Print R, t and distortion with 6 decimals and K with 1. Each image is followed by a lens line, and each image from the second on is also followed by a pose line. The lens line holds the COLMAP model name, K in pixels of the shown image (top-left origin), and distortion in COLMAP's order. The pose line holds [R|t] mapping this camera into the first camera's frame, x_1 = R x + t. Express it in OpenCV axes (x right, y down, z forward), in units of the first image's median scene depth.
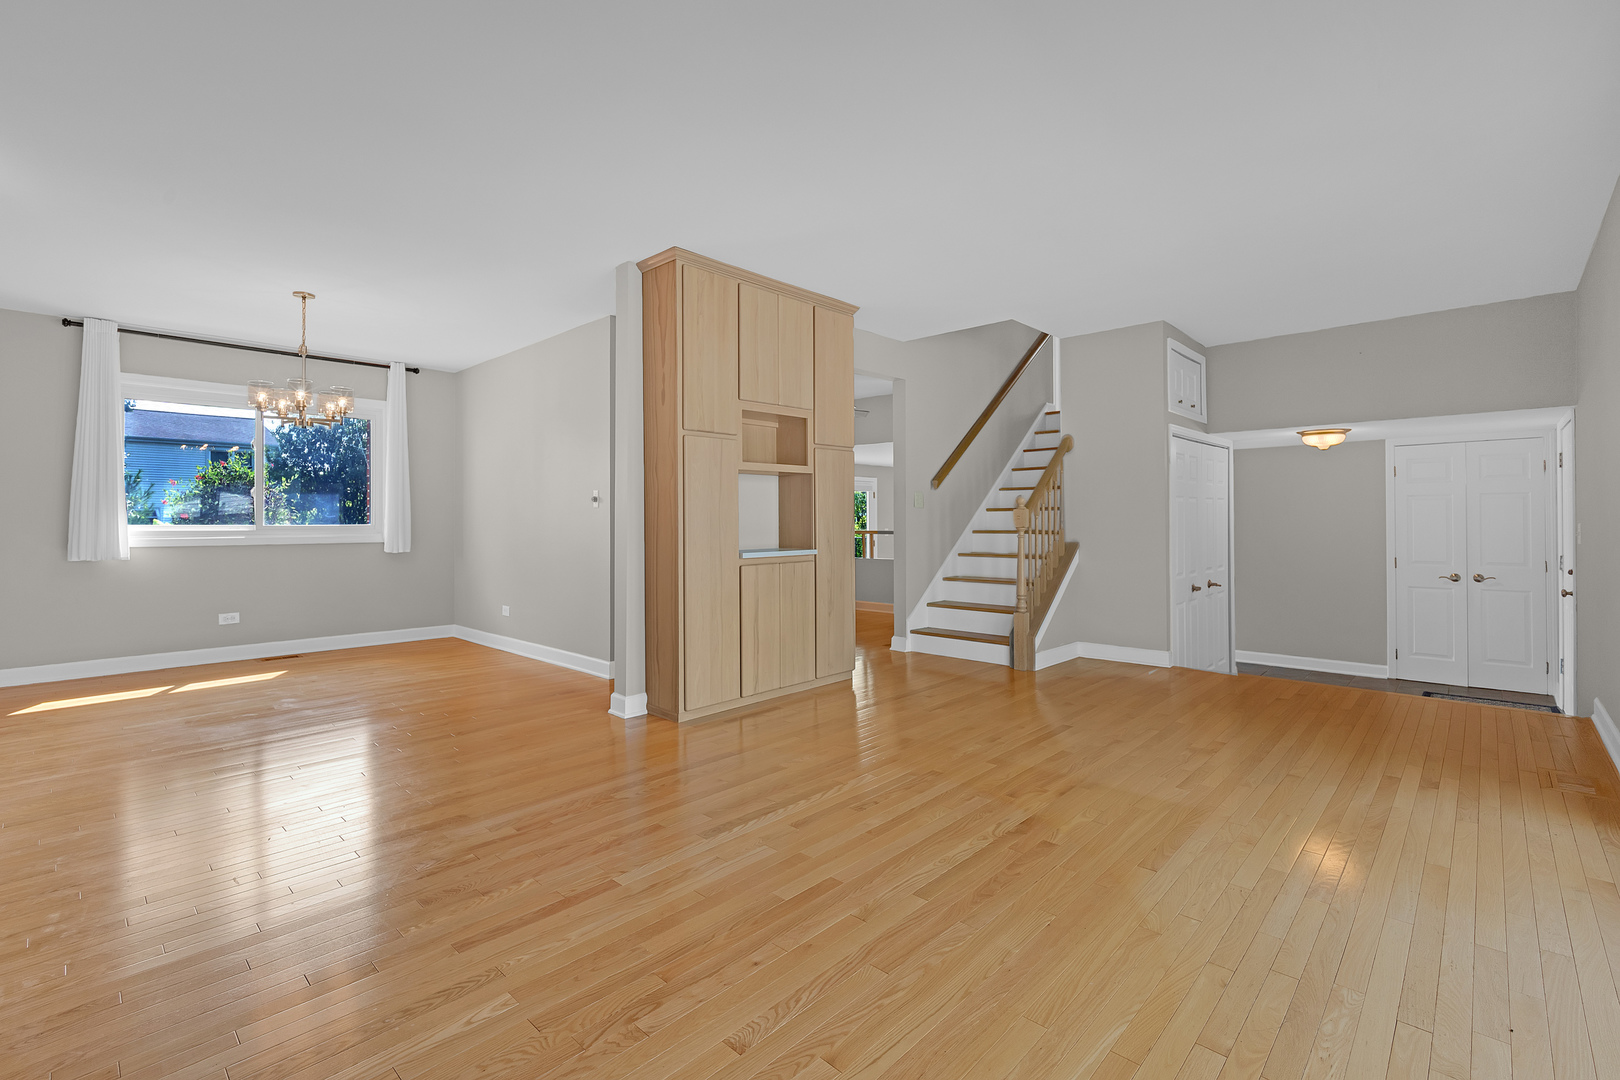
lens RADIAL K [[717.4, 0, 798.5], [0, 717.4, 516.1], [0, 0, 1]] dist [-0.008967, -0.000340]
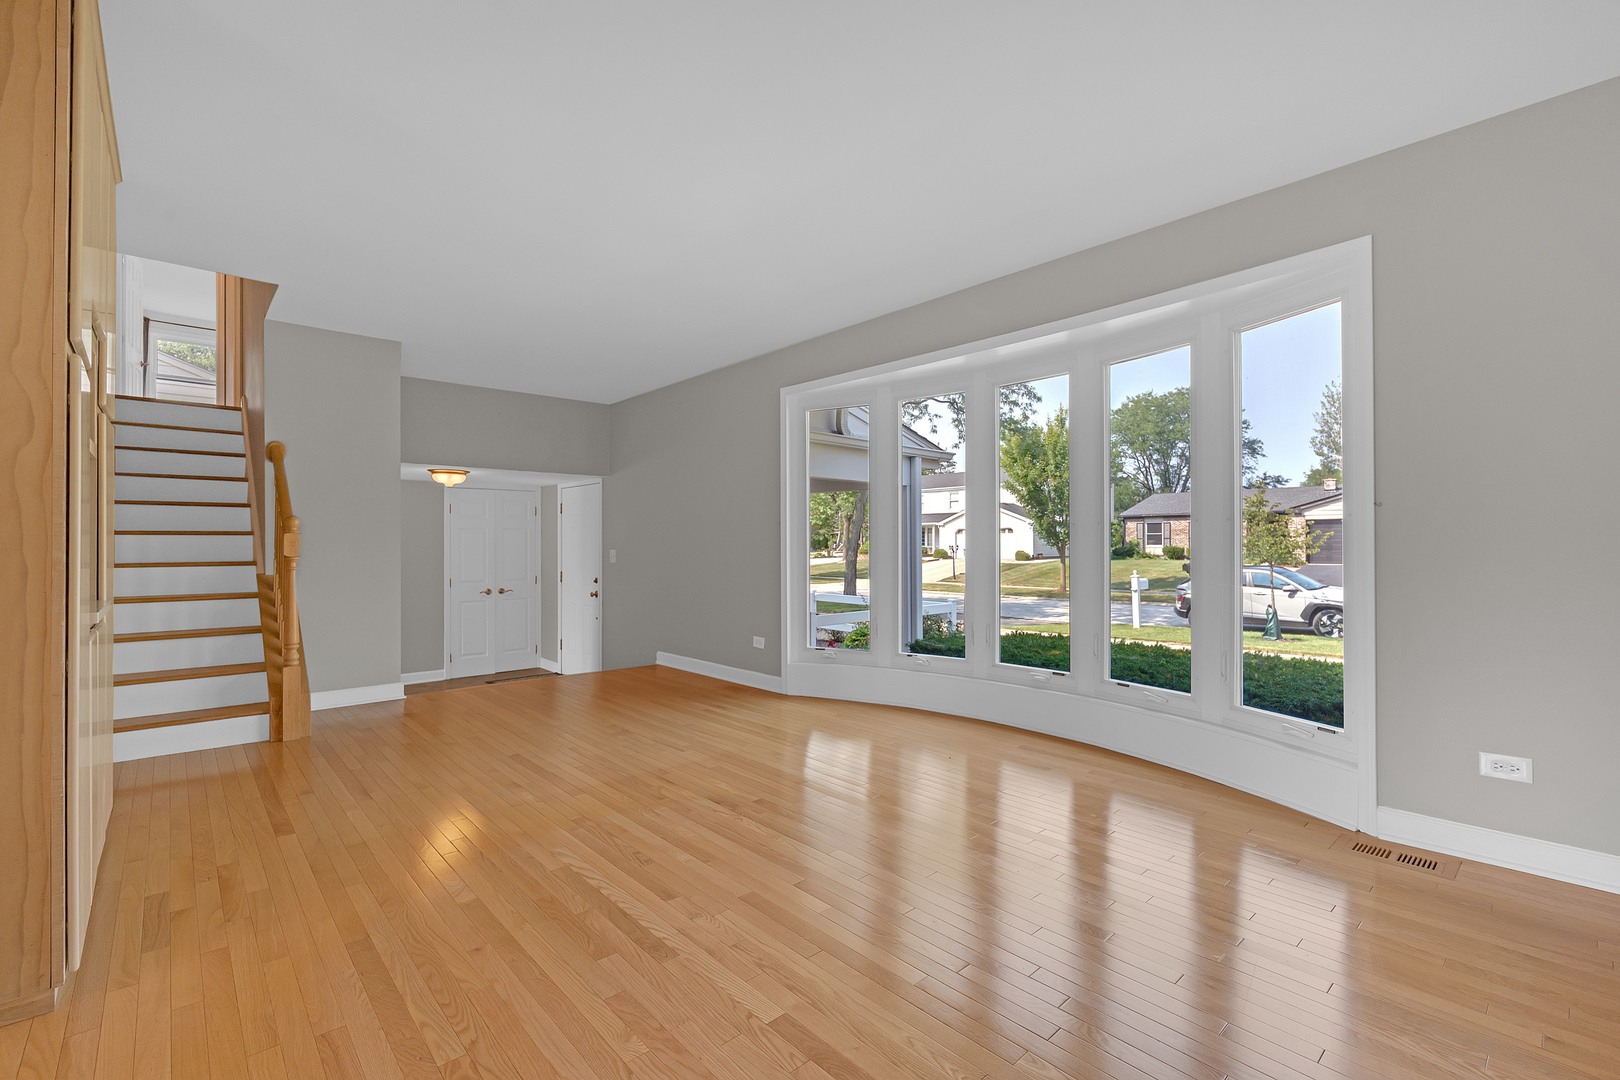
lens RADIAL K [[715.0, 0, 810.0], [0, 715.0, 540.0], [0, 0, 1]] dist [-0.000910, -0.000158]
pose [[0.064888, 0.010678, 0.997835, -0.726945], [-0.003703, 0.999938, -0.010459, 0.004542], [-0.997886, -0.003016, 0.064924, 0.650188]]
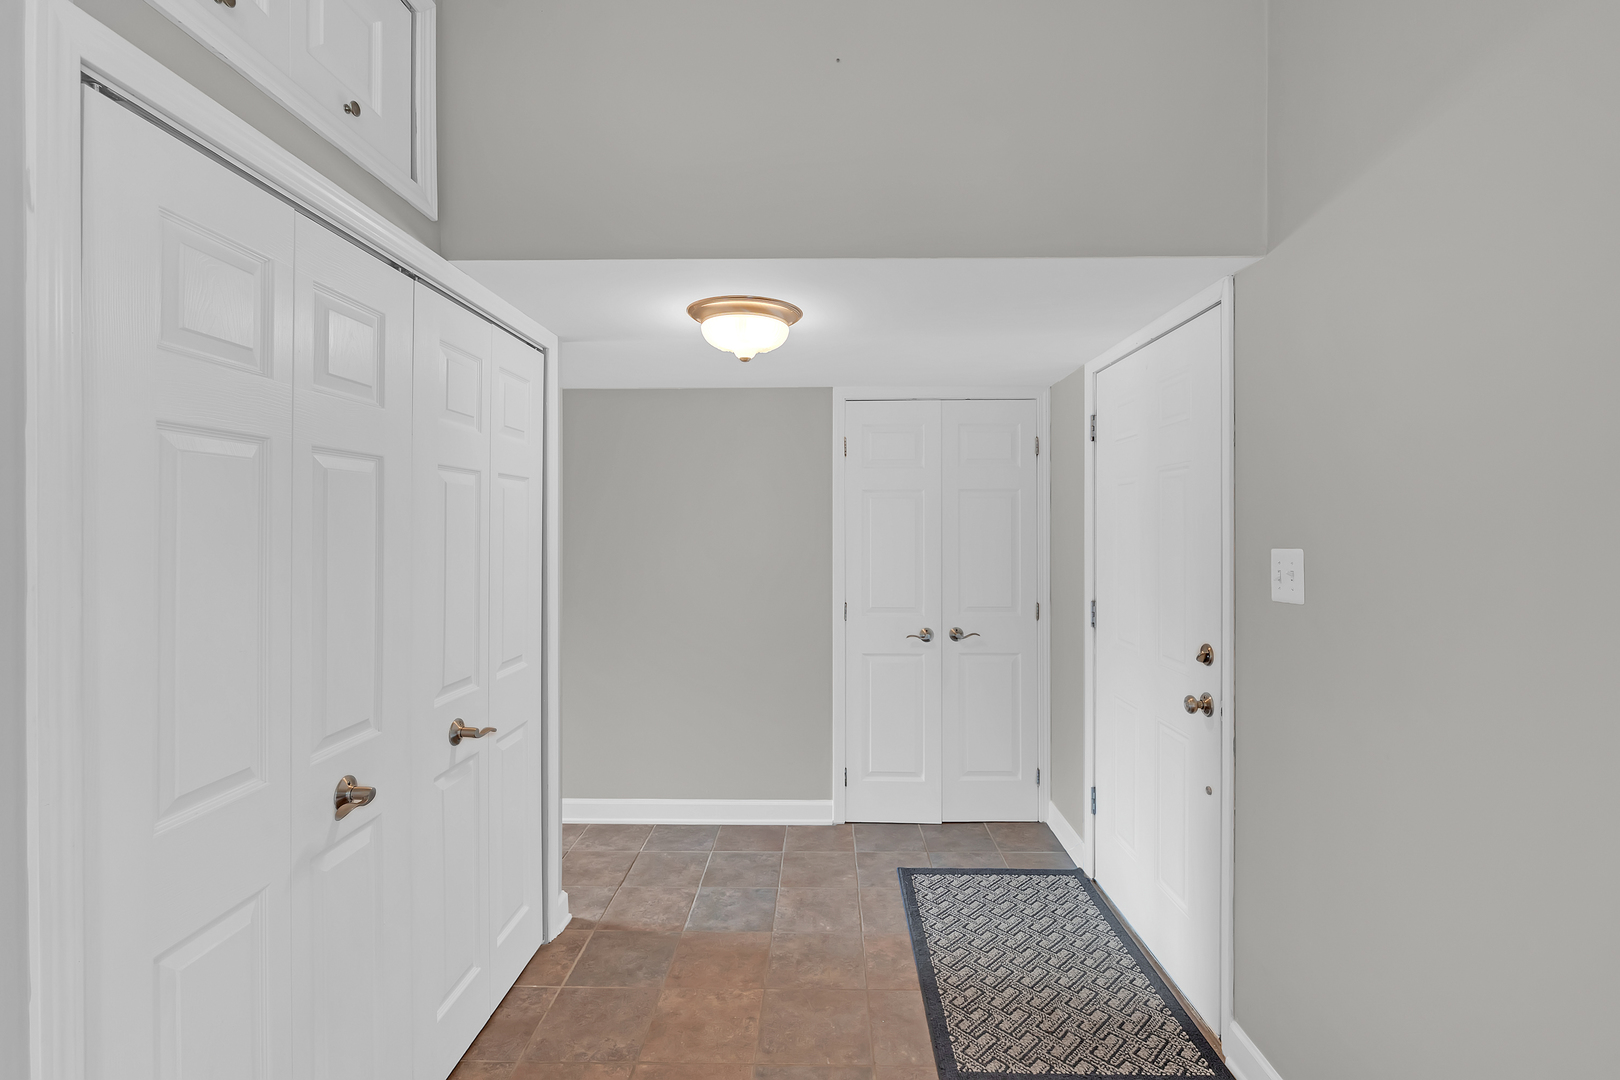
lens RADIAL K [[715.0, 0, 810.0], [0, 715.0, 540.0], [0, 0, 1]] dist [-0.000910, -0.000158]
pose [[0.733394, -0.005339, 0.679783, 0.937367], [-0.006189, 0.999875, 0.014530, 0.003928], [-0.679775, -0.014863, 0.733270, 1.301224]]
